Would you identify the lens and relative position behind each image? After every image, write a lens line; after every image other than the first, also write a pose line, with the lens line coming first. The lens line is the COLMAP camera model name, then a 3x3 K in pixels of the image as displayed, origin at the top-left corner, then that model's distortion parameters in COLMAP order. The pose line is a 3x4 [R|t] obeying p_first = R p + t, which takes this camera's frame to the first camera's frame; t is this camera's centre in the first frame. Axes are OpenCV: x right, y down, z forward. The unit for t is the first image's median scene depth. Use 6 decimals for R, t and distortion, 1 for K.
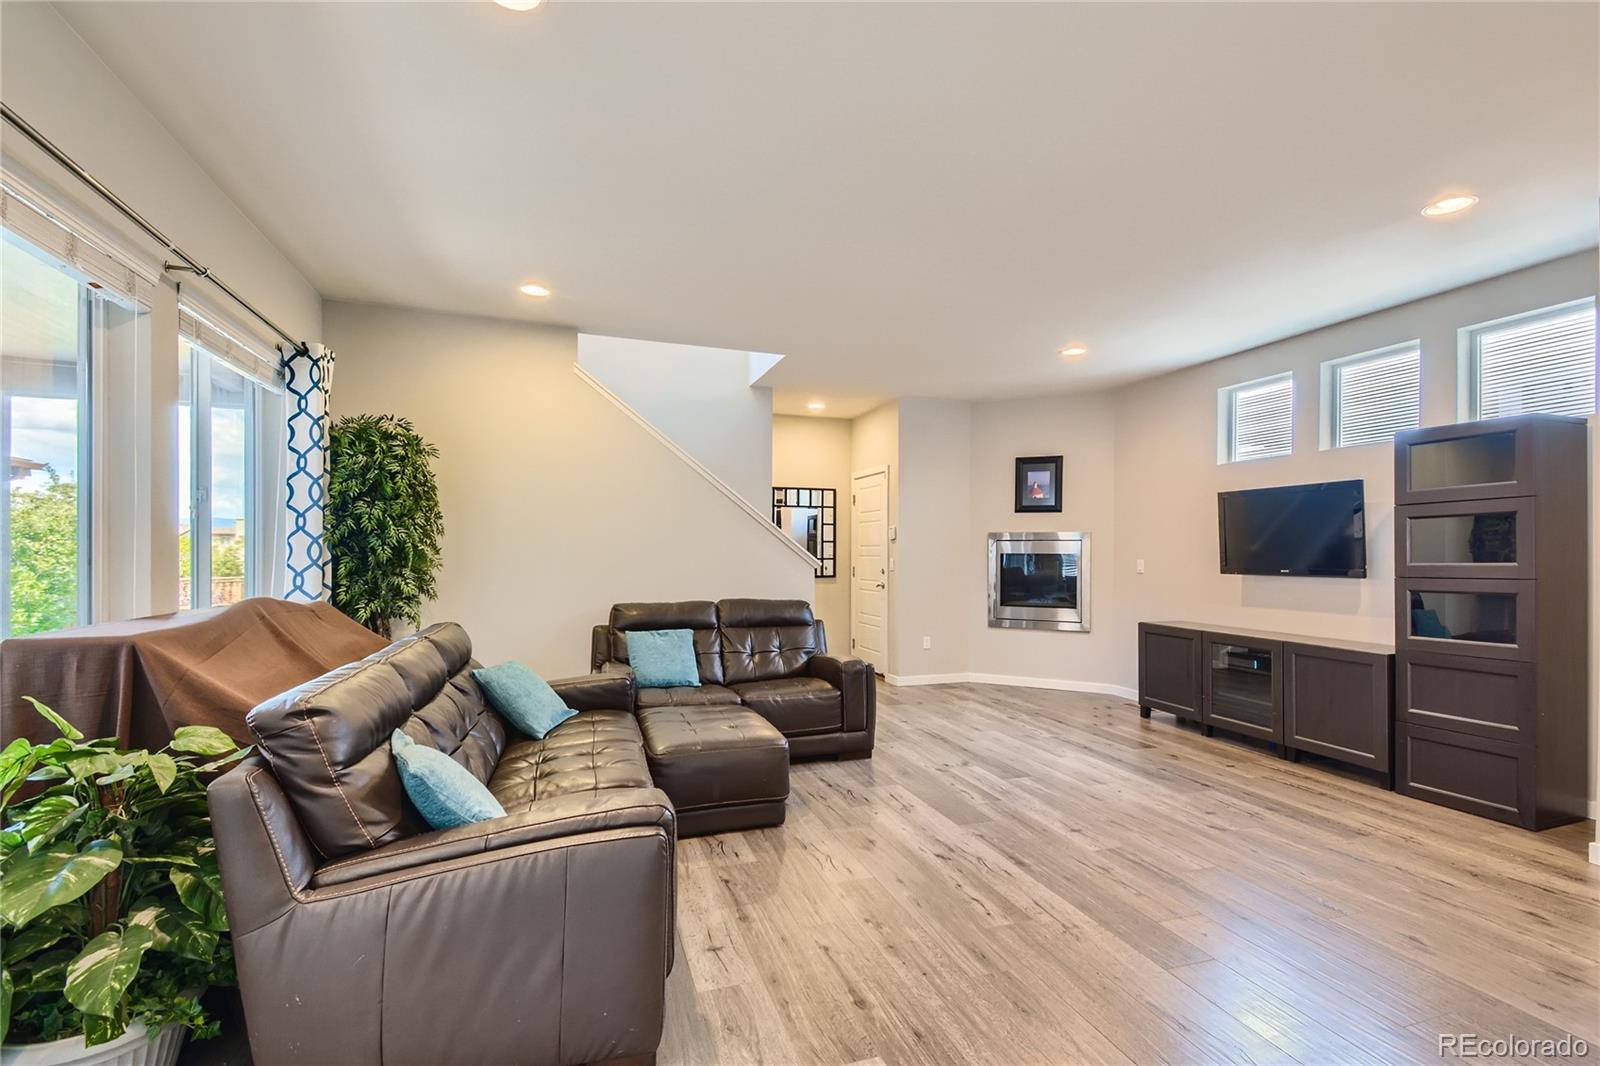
lens RADIAL K [[715.1, 0, 799.3], [0, 715.1, 553.6], [0, 0, 1]] dist [0.012961, -0.009214]
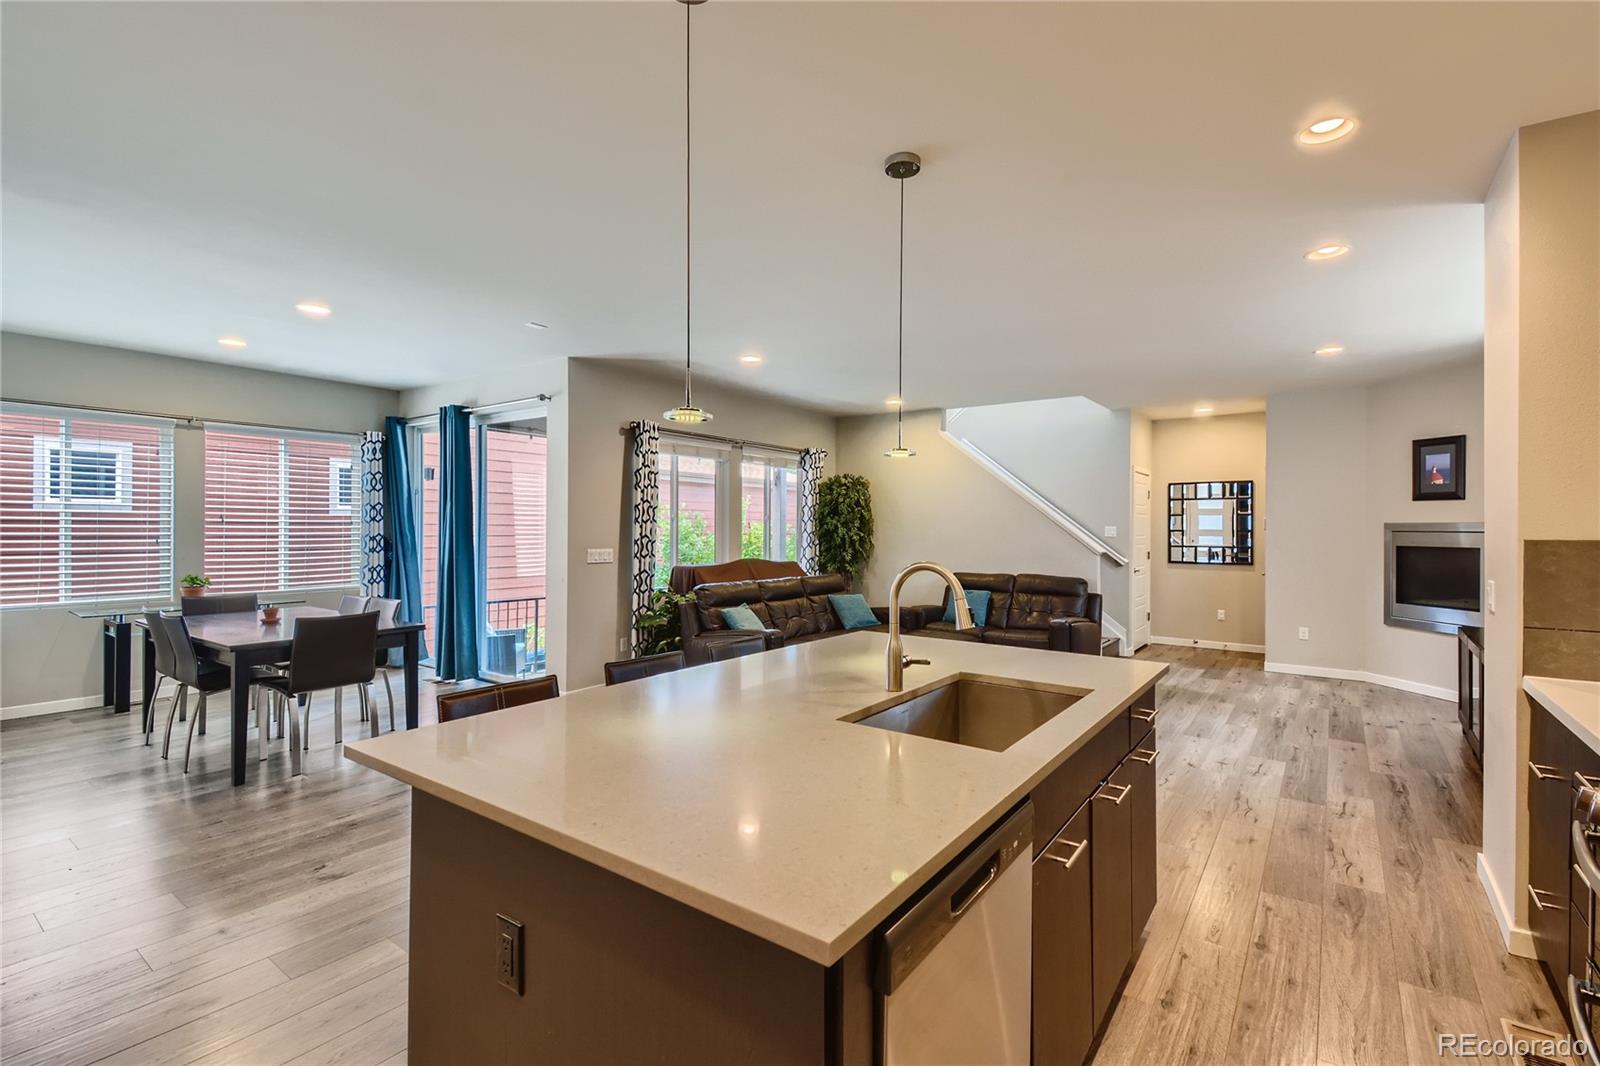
lens RADIAL K [[715.1, 0, 790.1], [0, 715.1, 534.8], [0, 0, 1]] dist [0.012961, -0.009214]
pose [[0.546385, 0.007350, -0.837502, 1.064043], [-0.002398, 0.999971, 0.007211, -0.031610], [0.837531, -0.001932, 0.546387, -0.258394]]
